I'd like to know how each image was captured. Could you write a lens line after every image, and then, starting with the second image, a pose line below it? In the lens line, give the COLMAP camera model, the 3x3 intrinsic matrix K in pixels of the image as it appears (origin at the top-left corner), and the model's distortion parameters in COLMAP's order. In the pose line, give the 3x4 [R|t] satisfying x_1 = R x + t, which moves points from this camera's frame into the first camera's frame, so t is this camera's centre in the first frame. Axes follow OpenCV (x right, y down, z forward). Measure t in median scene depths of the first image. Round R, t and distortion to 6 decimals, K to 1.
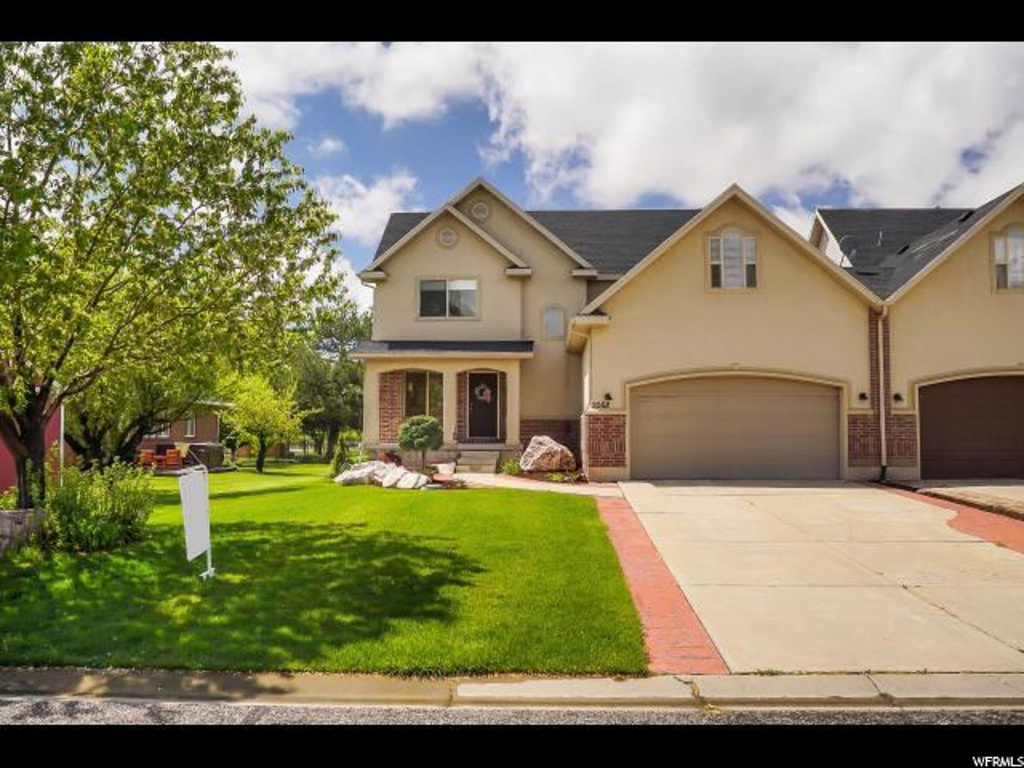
lens RADIAL K [[803.5, 0, 512.9], [0, 803.5, 385.0], [0, 0, 1]] dist [-0.084271, -0.001811]
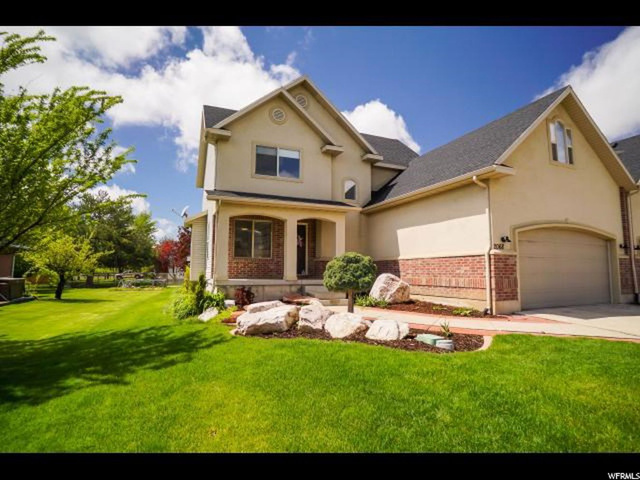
lens RADIAL K [[337.8, 0, 318.8], [0, 337.8, 237.4], [0, 0, 1]] dist [-0.064726, 0.025987]
pose [[0.906131, 0.041517, 0.420954, -0.245946], [-0.027325, 0.998838, -0.039694, 0.028781], [-0.422113, 0.024465, 0.906213, 0.516910]]
